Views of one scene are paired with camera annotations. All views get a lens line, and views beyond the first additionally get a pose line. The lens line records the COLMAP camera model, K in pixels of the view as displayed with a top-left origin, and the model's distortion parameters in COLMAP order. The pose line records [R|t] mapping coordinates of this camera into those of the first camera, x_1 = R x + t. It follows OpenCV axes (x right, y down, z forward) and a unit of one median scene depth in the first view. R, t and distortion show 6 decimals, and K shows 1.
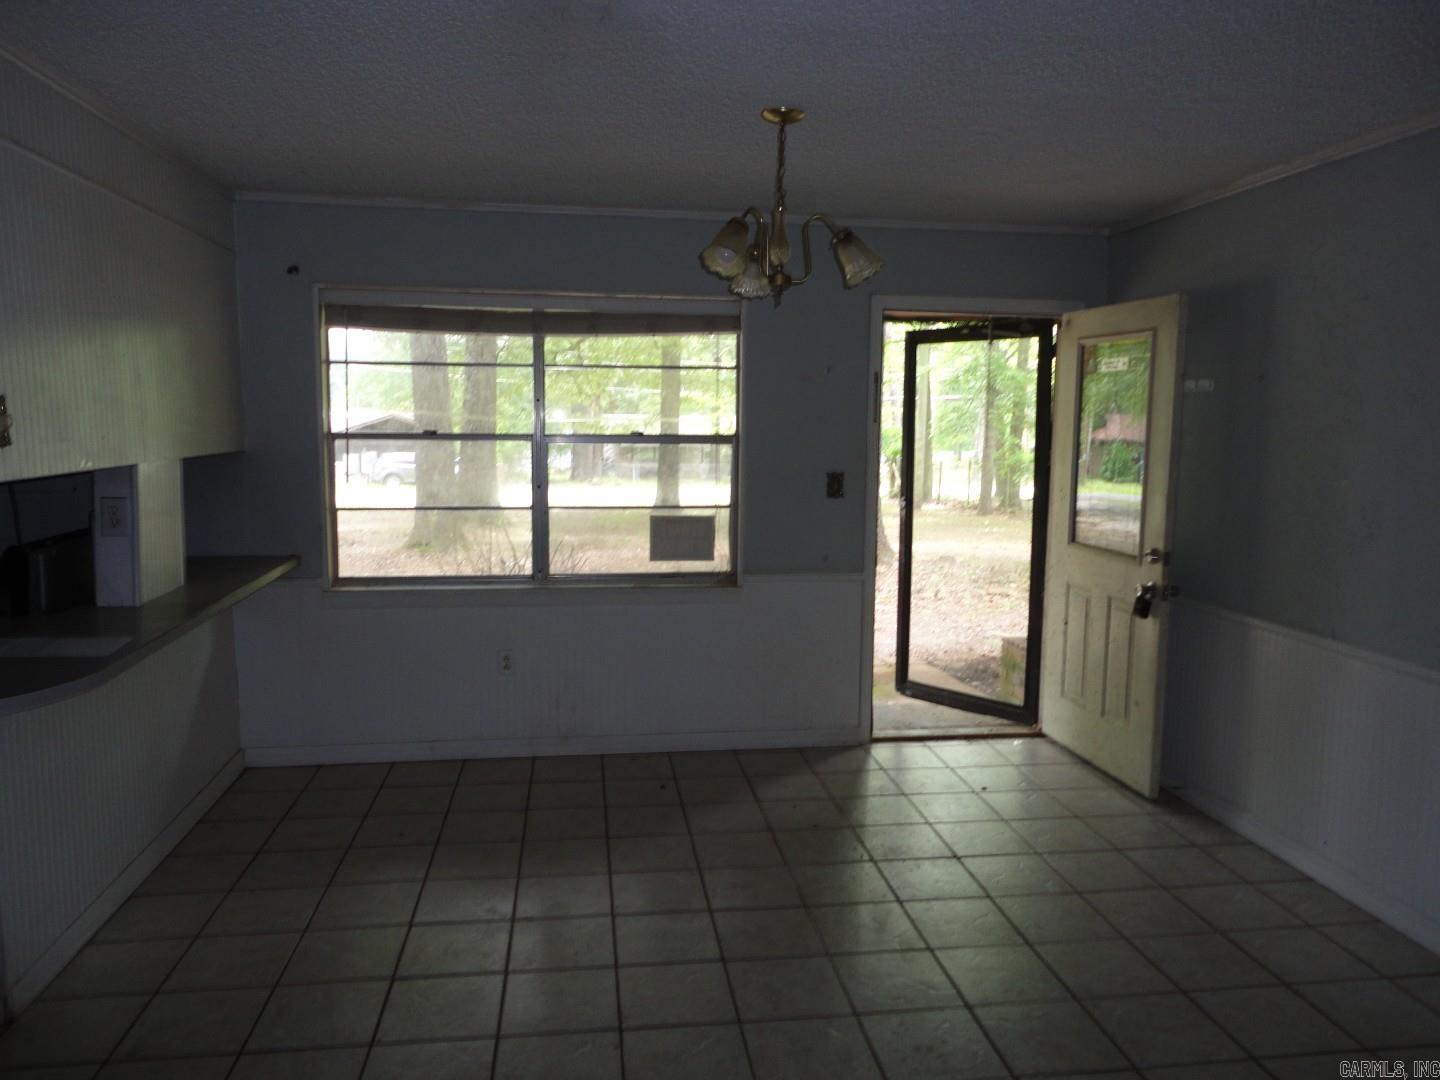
lens RADIAL K [[1054.5, 0, 718.7], [0, 1054.5, 545.6], [0, 0, 1]] dist [0.013158, -0.000359]
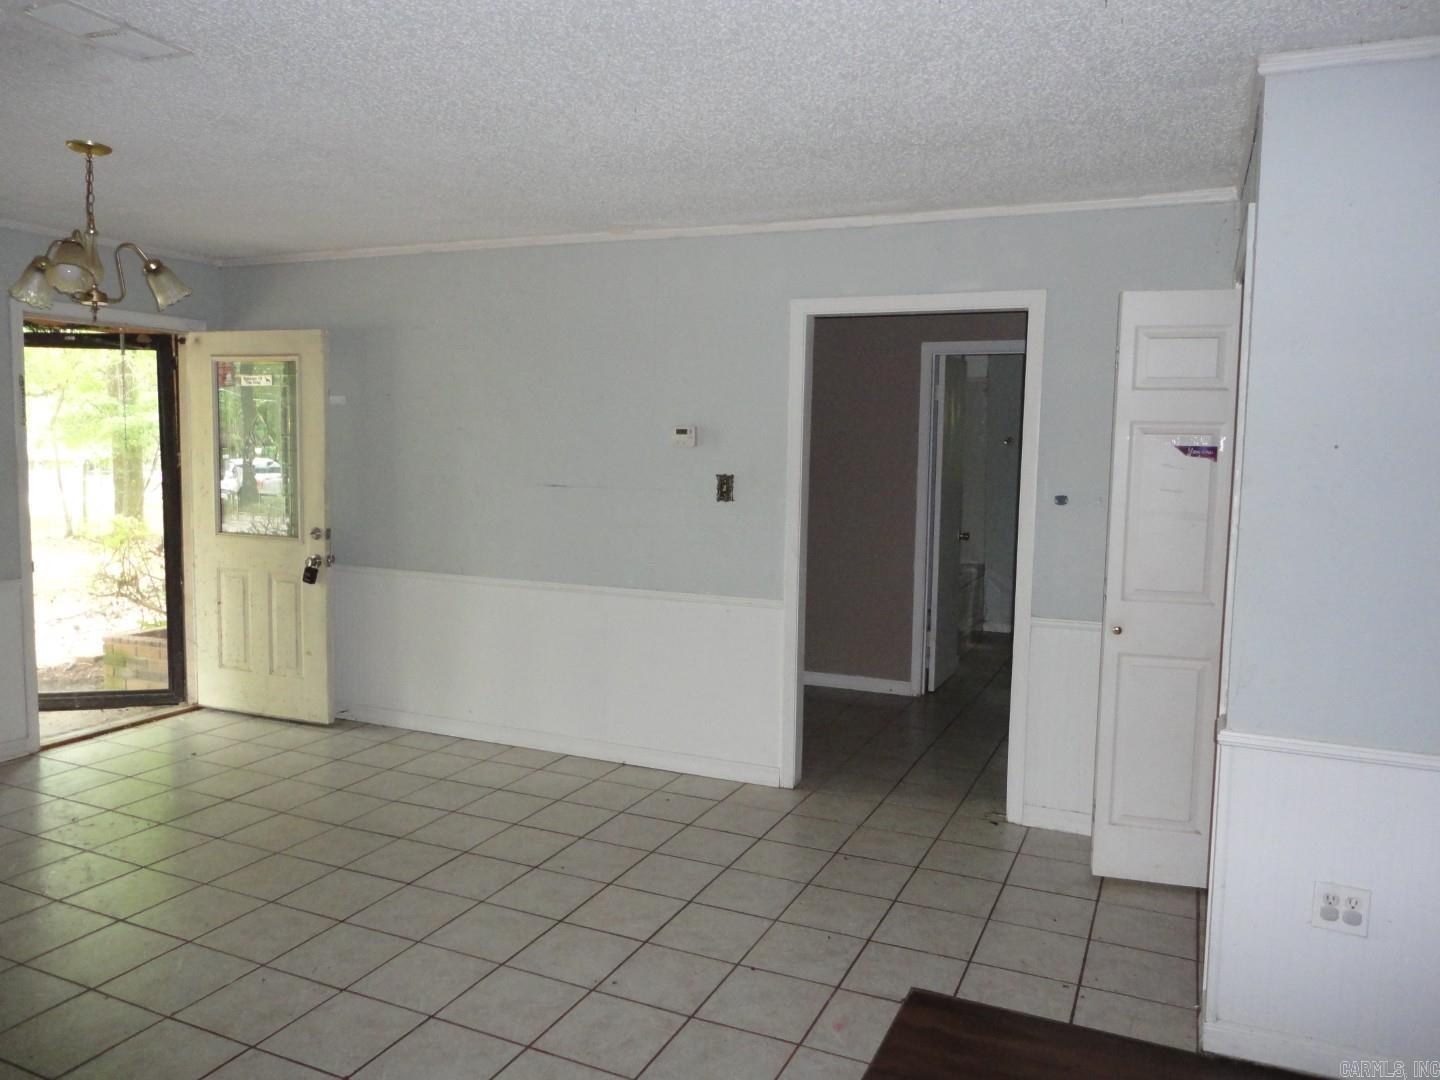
lens RADIAL K [[1054.5, 0, 718.7], [0, 1054.5, 545.6], [0, 0, 1]] dist [0.013158, -0.000359]
pose [[0.533994, -0.087619, 0.840936, -0.379794], [0.093755, 0.994618, 0.044097, 0.013027], [-0.840274, 0.055295, 0.539335, -0.086653]]
